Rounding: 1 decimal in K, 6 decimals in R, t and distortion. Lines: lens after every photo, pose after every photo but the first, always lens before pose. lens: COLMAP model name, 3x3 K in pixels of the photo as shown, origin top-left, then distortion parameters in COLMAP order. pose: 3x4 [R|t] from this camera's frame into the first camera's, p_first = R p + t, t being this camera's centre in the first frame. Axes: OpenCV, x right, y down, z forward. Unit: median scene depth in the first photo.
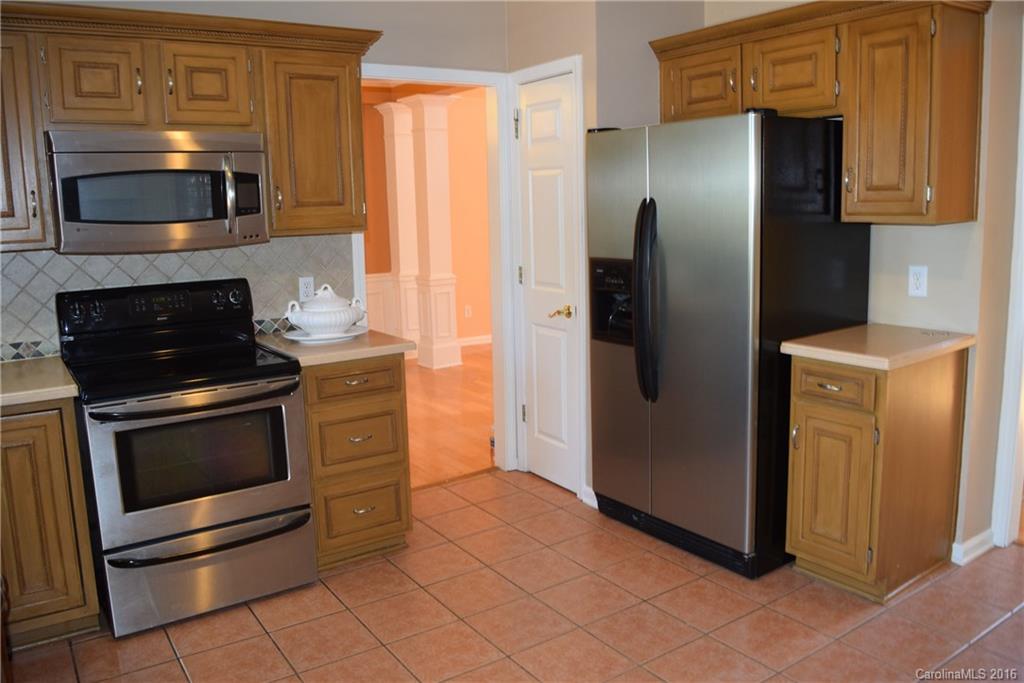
lens RADIAL K [[804.8, 0, 512.0], [0, 804.8, 341.5], [0, 0, 1]] dist [-0.083847, 0.002525]
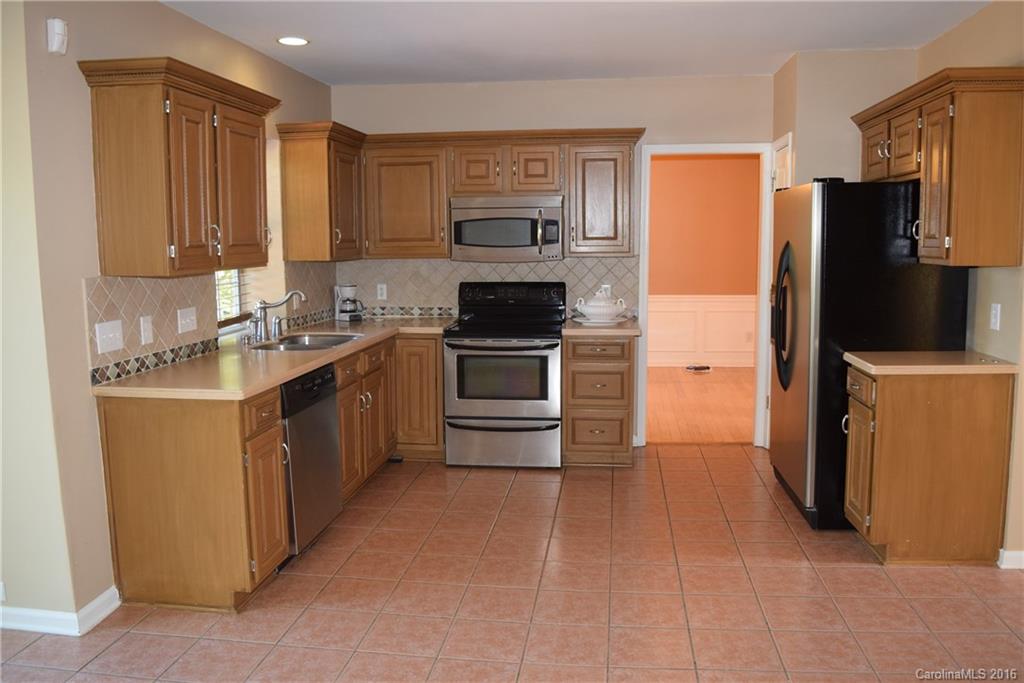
lens RADIAL K [[804.8, 0, 512.0], [0, 804.8, 341.5], [0, 0, 1]] dist [-0.083847, 0.002525]
pose [[0.750784, 0.104689, -0.652199, 0.759721], [-0.122330, 0.992318, 0.018463, 0.026869], [0.649122, 0.065922, 0.757823, -0.347345]]
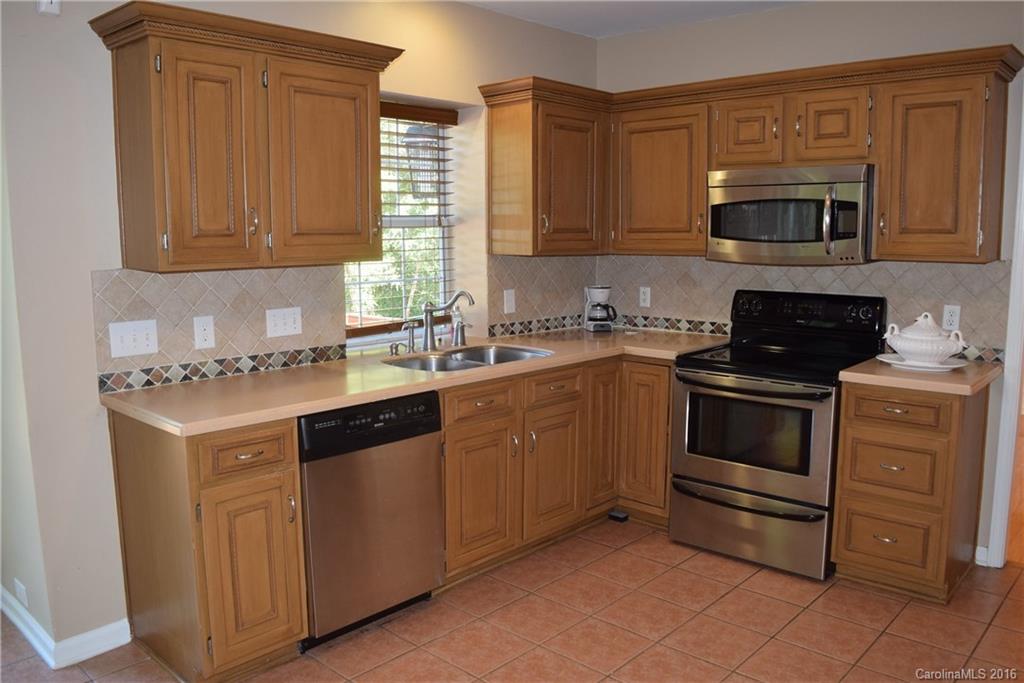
lens RADIAL K [[804.8, 0, 512.0], [0, 804.8, 341.5], [0, 0, 1]] dist [-0.083847, 0.002525]
pose [[0.235694, 0.156115, -0.959206, 0.651270], [-0.166021, 0.978972, 0.118538, -0.073649], [0.957541, 0.131309, 0.256656, 0.294246]]
